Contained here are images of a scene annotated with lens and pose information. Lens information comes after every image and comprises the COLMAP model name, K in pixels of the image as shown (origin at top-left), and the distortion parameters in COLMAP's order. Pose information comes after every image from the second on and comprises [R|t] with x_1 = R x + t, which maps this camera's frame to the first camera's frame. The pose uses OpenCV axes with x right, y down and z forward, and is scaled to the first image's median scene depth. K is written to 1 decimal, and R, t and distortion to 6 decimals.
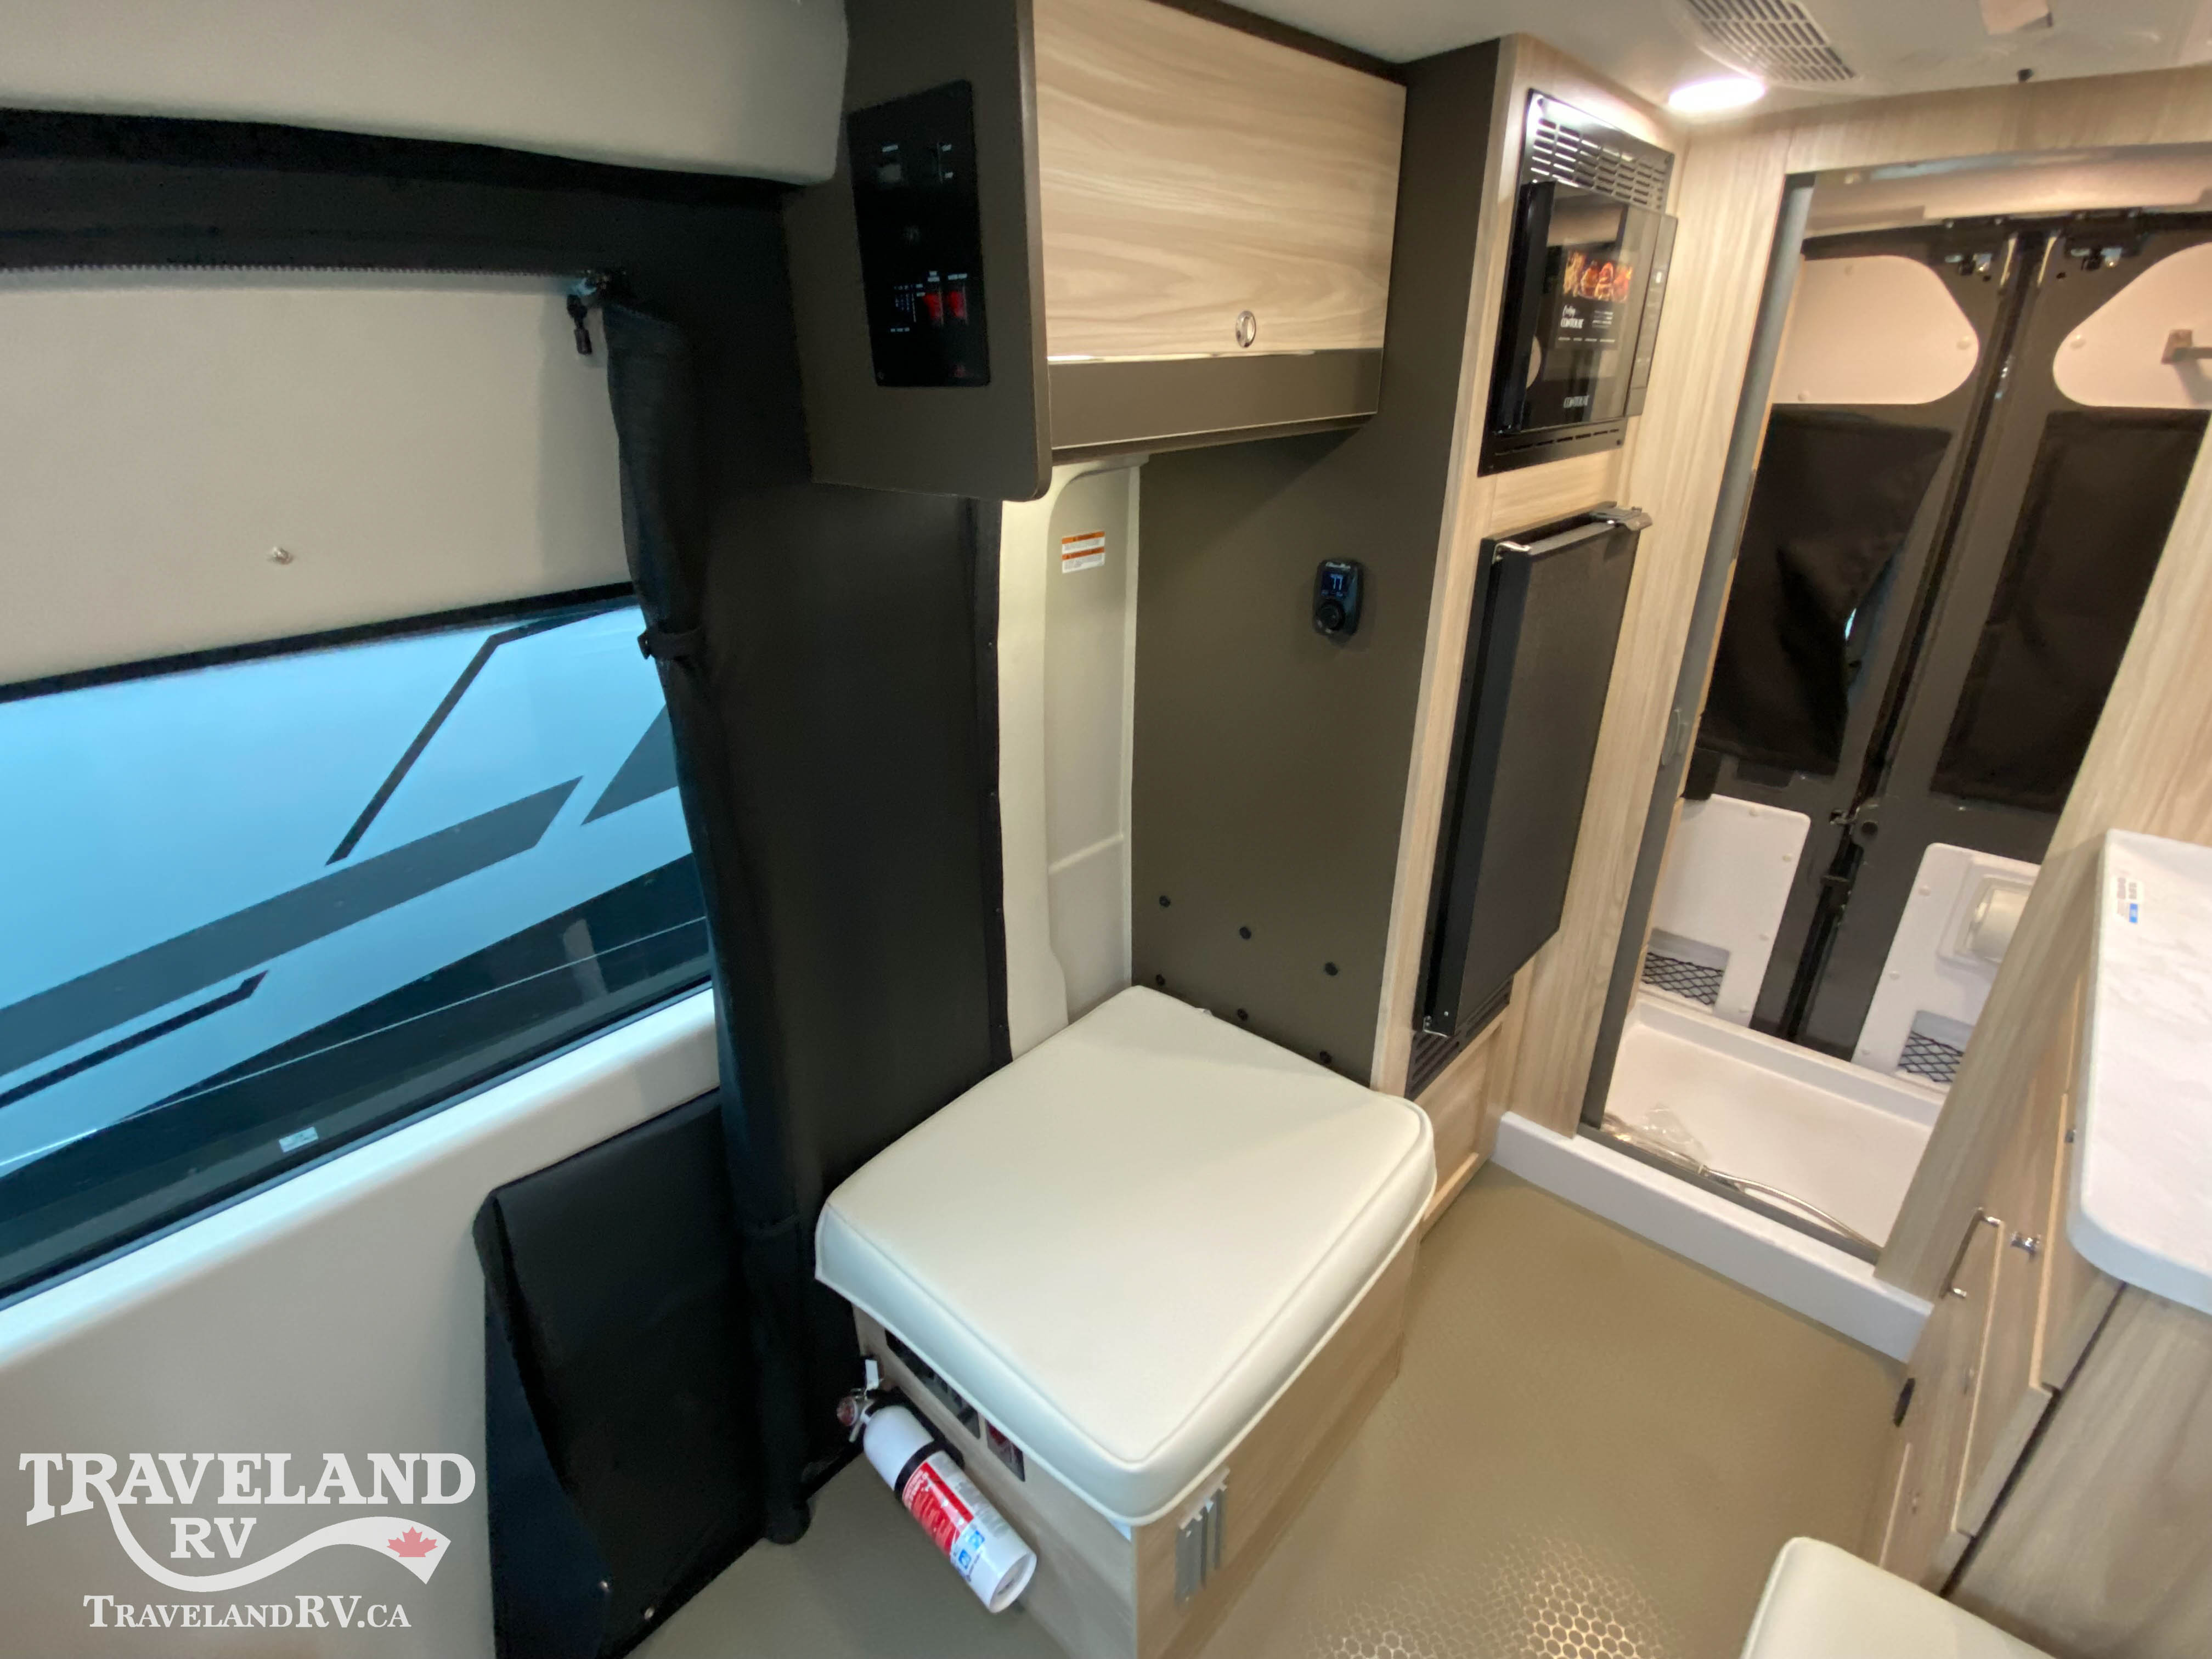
lens RADIAL K [[989.0, 0, 1105.2], [0, 989.0, 834.4], [0, 0, 1]] dist [0.017163, -0.018943]
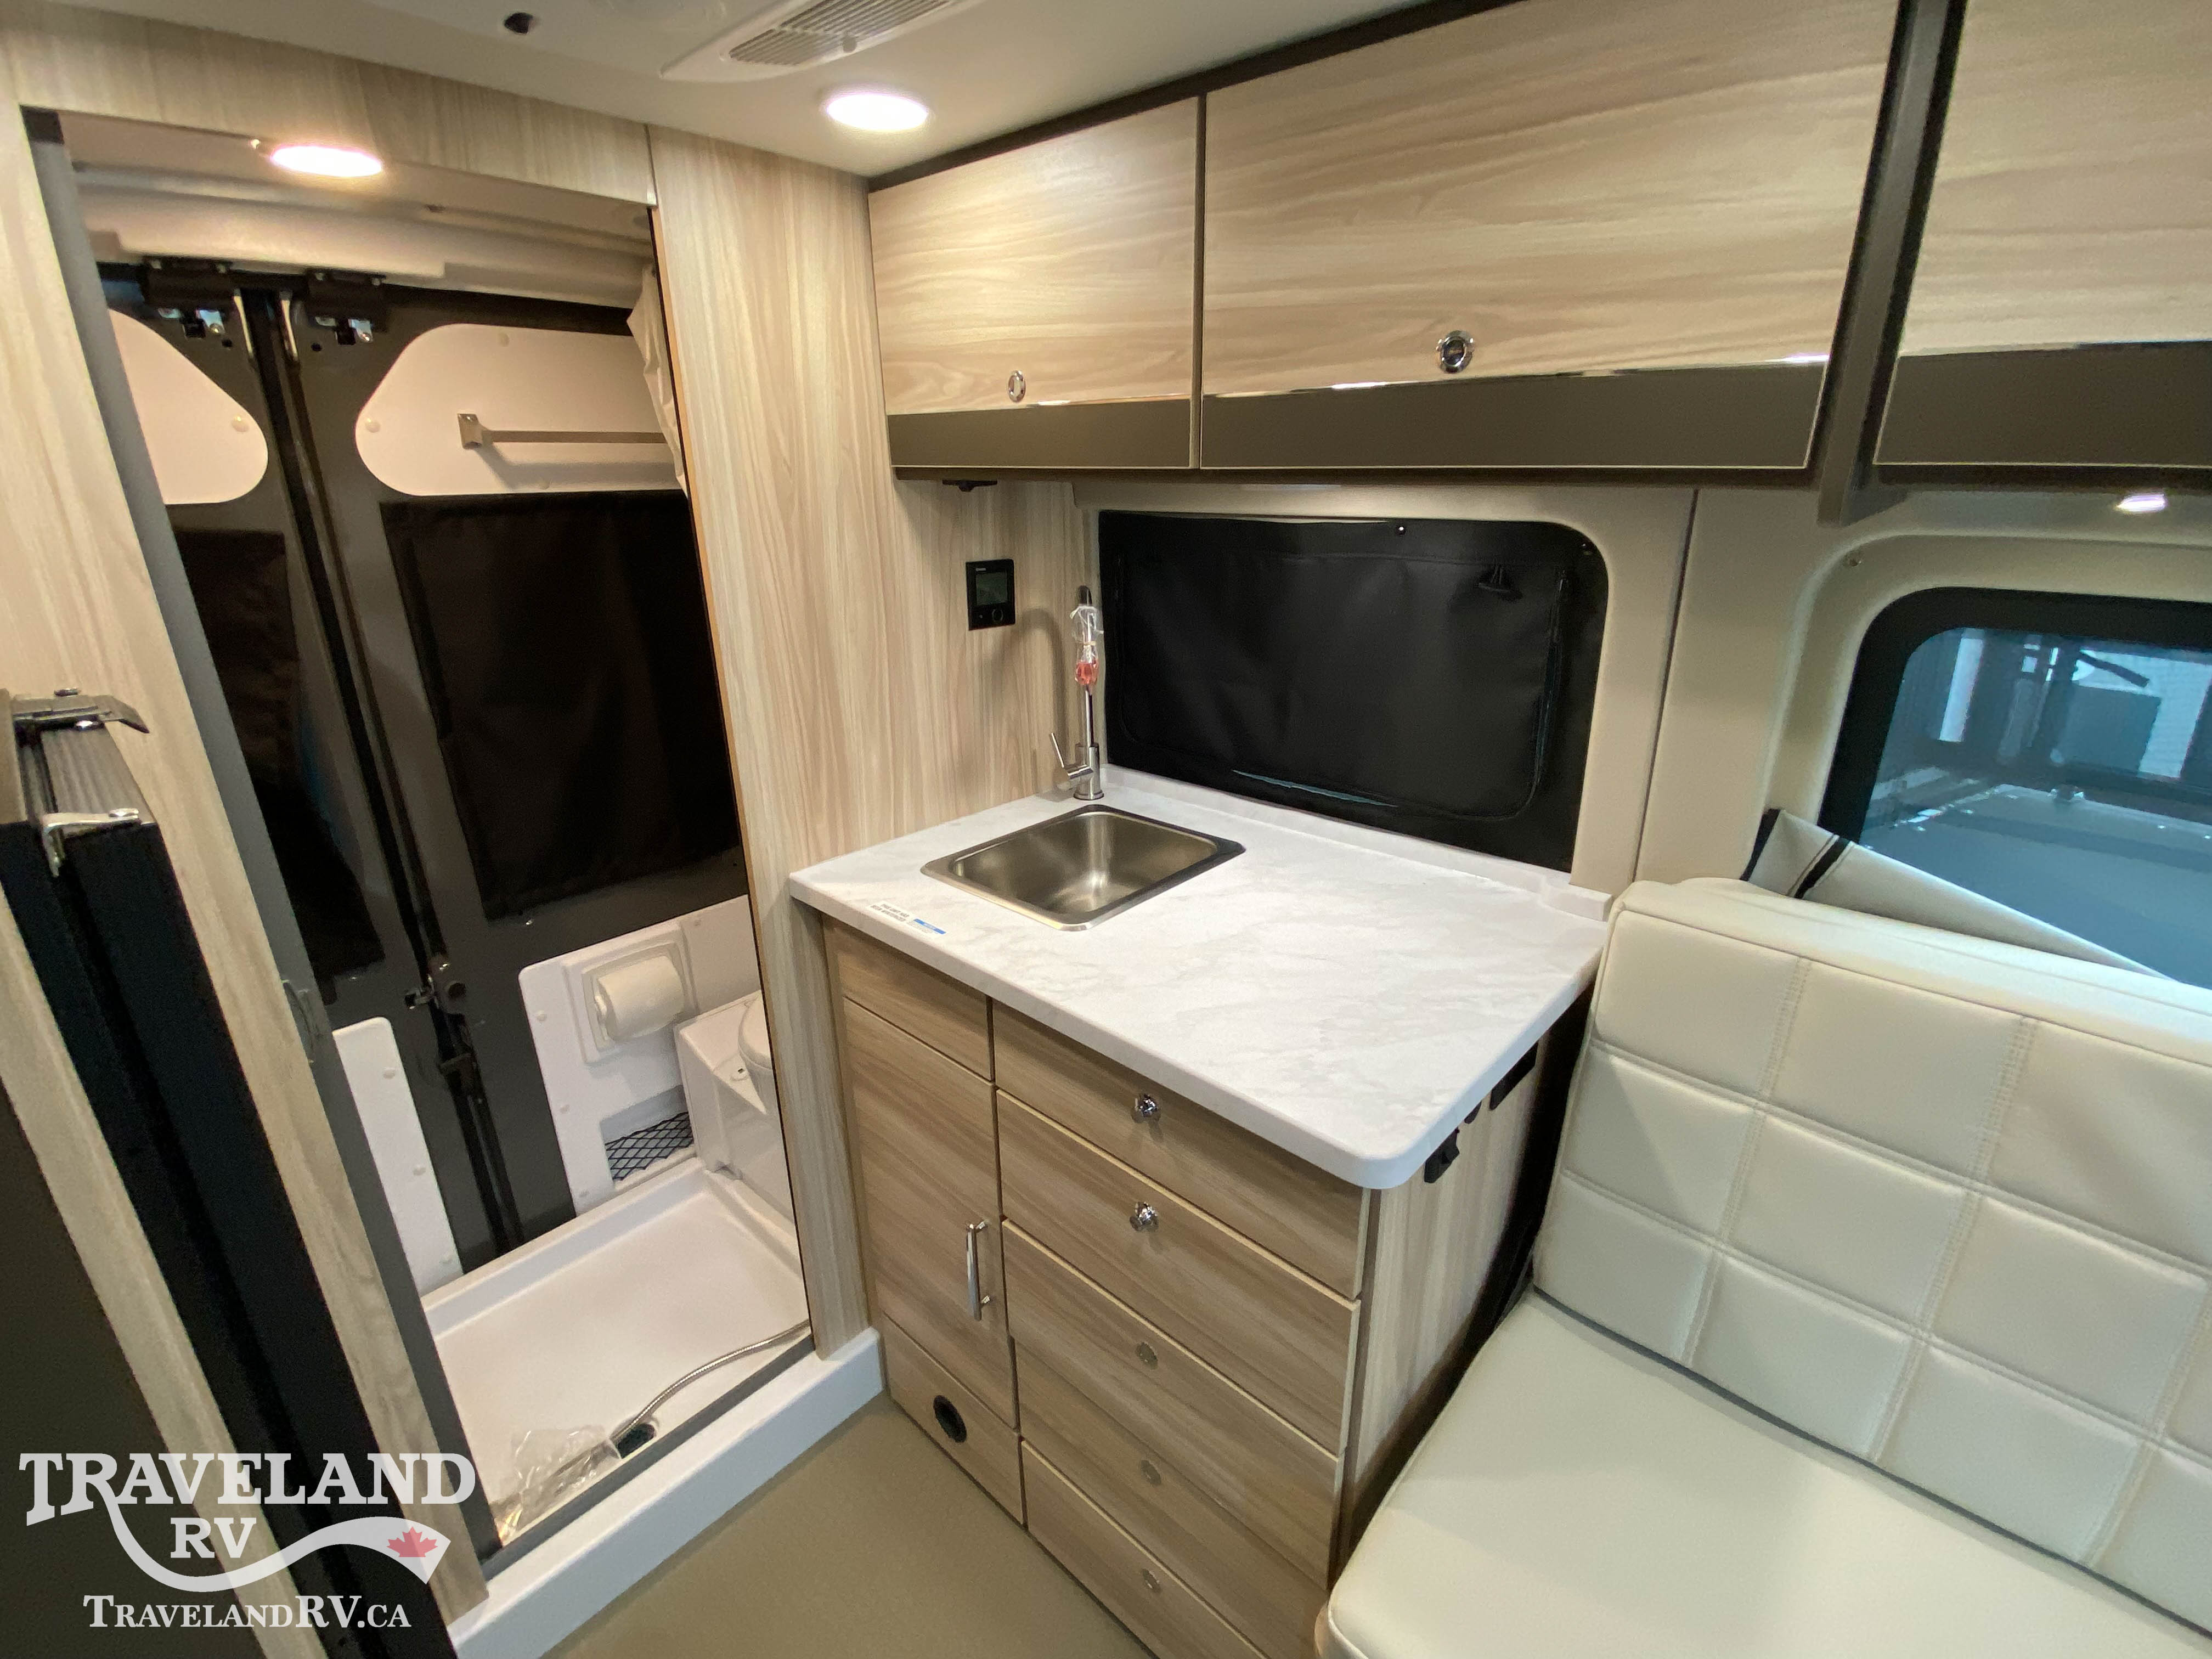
lens RADIAL K [[989.0, 0, 1105.2], [0, 989.0, 834.4], [0, 0, 1]] dist [0.017163, -0.018943]
pose [[-0.002318, -0.324428, 0.945908, 0.024627], [0.425623, 0.855634, 0.294509, -0.165010], [-0.904898, 0.403282, 0.136100, 0.421358]]
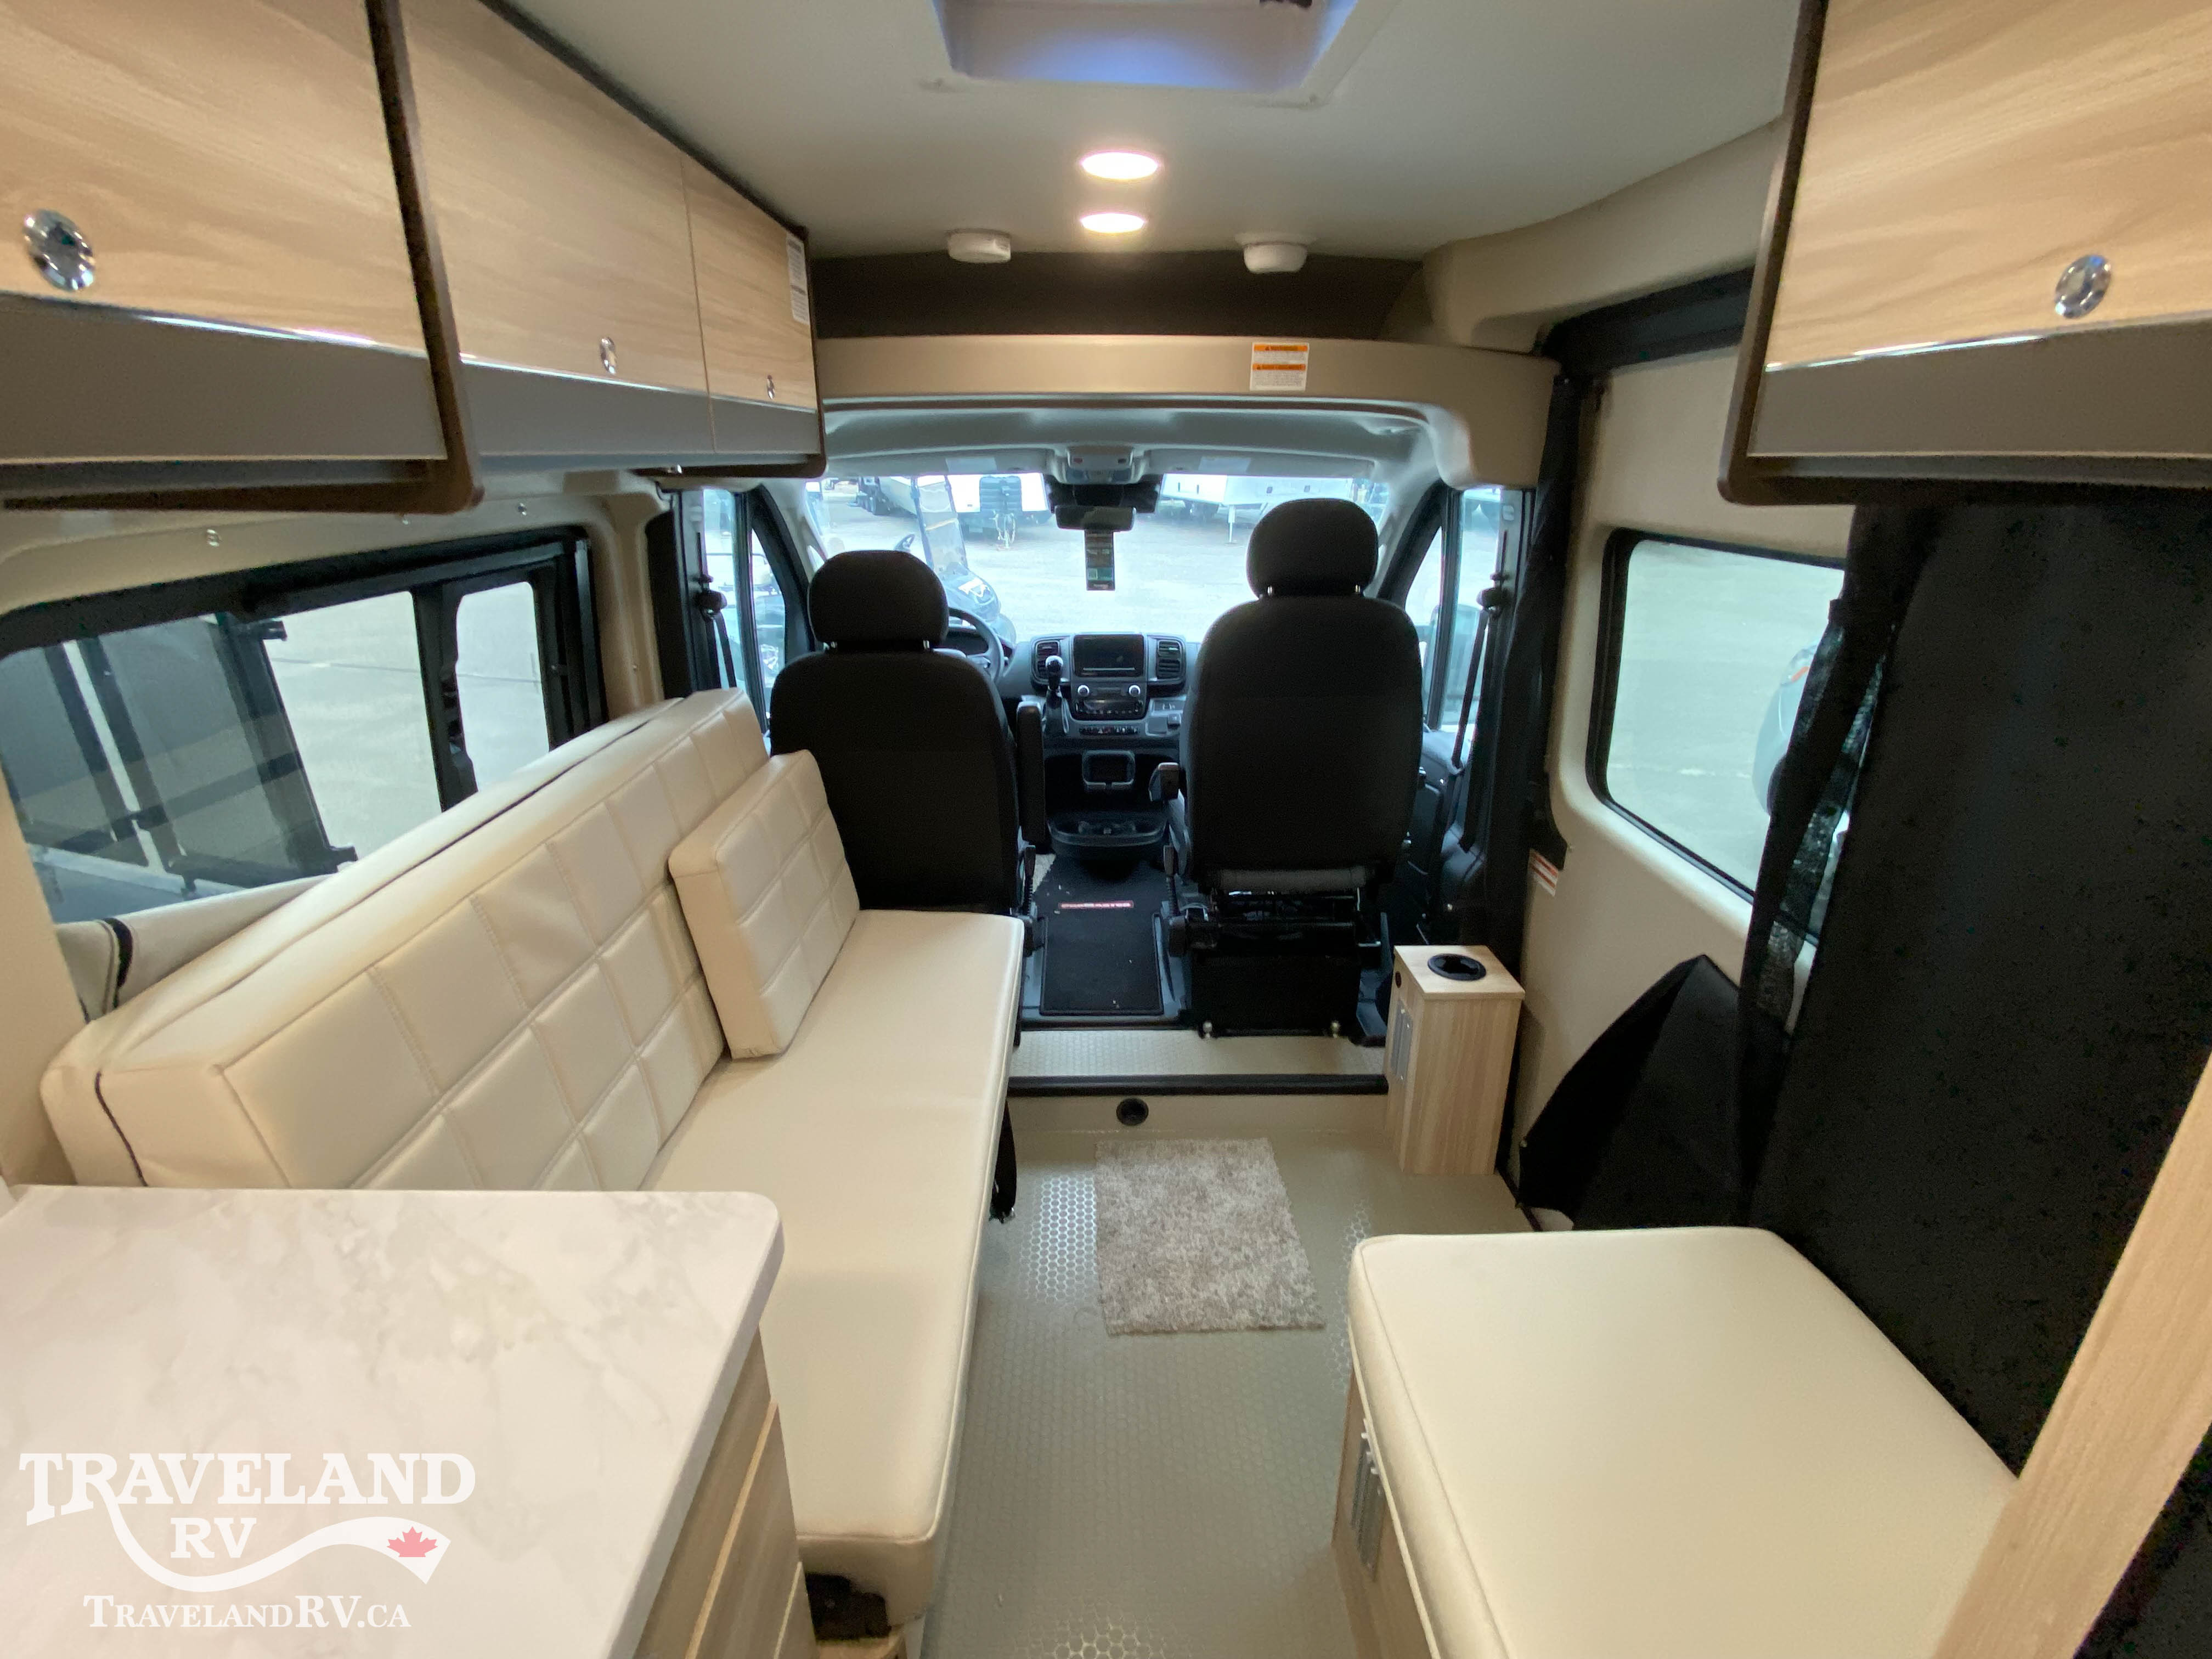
lens RADIAL K [[989.0, 0, 1105.2], [0, 989.0, 834.4], [0, 0, 1]] dist [0.017163, -0.018943]
pose [[-0.720752, 0.274410, -0.636566, 0.560479], [-0.270756, 0.733918, 0.622940, -0.271698], [0.638128, 0.621340, -0.454675, 0.625083]]
